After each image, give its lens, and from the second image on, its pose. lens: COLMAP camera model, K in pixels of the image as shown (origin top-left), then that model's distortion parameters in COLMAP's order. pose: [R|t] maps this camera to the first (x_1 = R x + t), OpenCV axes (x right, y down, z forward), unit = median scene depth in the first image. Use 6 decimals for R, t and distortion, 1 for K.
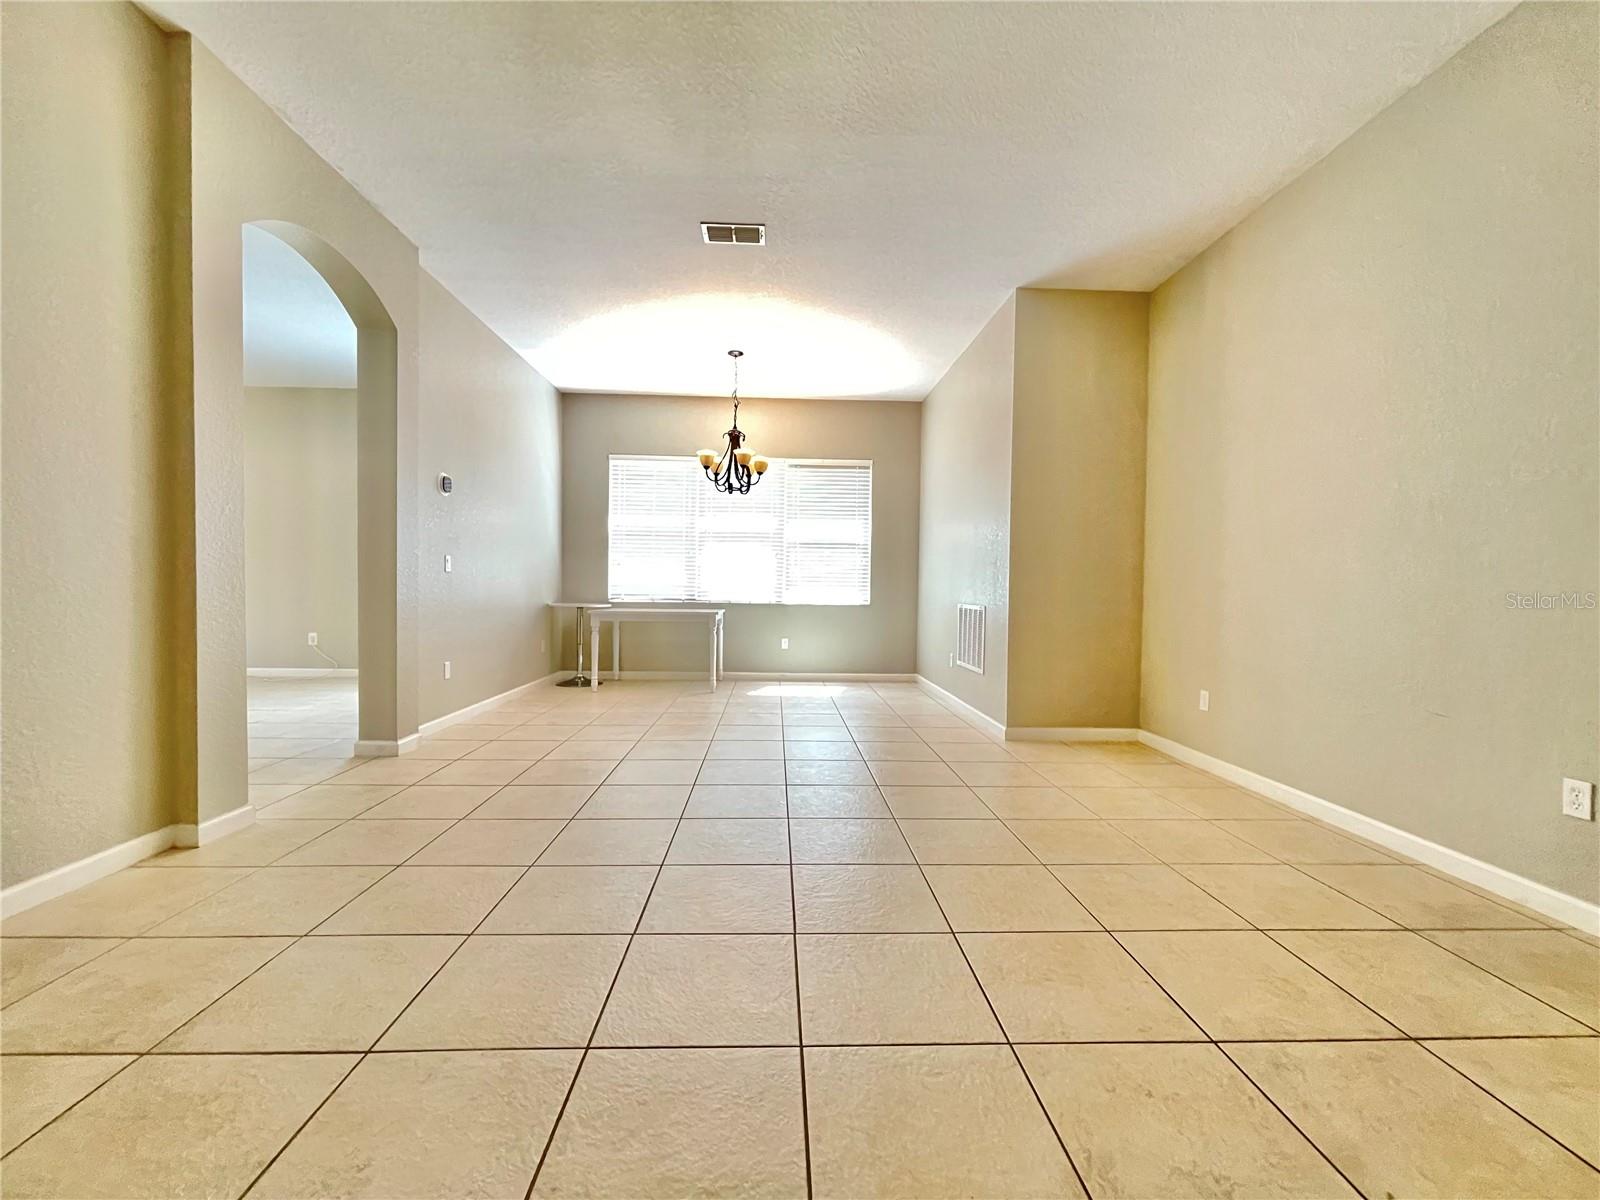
lens RADIAL K [[646.7, 0, 800.4], [0, 646.7, 604.3], [0, 0, 1]] dist [-0.000584, -0.001478]
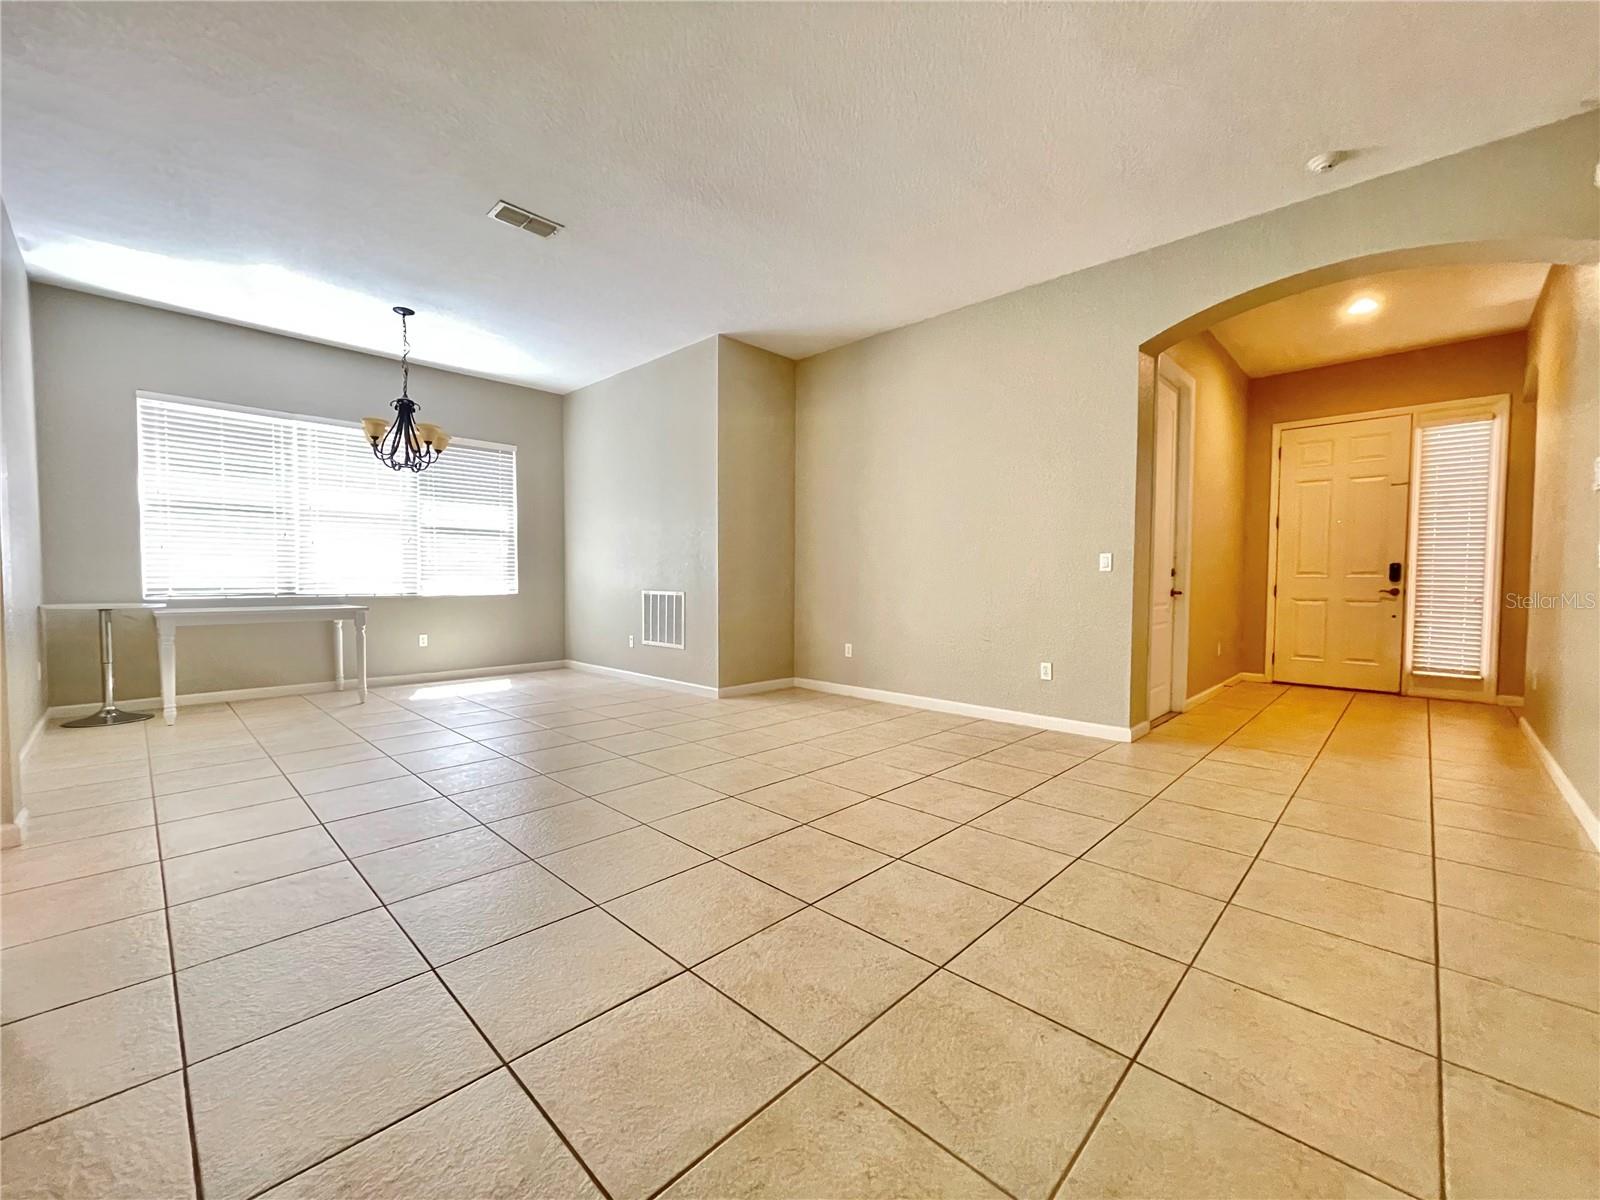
lens RADIAL K [[646.7, 0, 804.1], [0, 646.7, 599.6], [0, 0, 1]] dist [-0.000584, -0.001478]
pose [[0.723020, -0.034438, 0.689968, -0.269583], [0.025073, 0.999407, 0.023609, -0.003354], [-0.690371, 0.000230, 0.723455, -0.005068]]
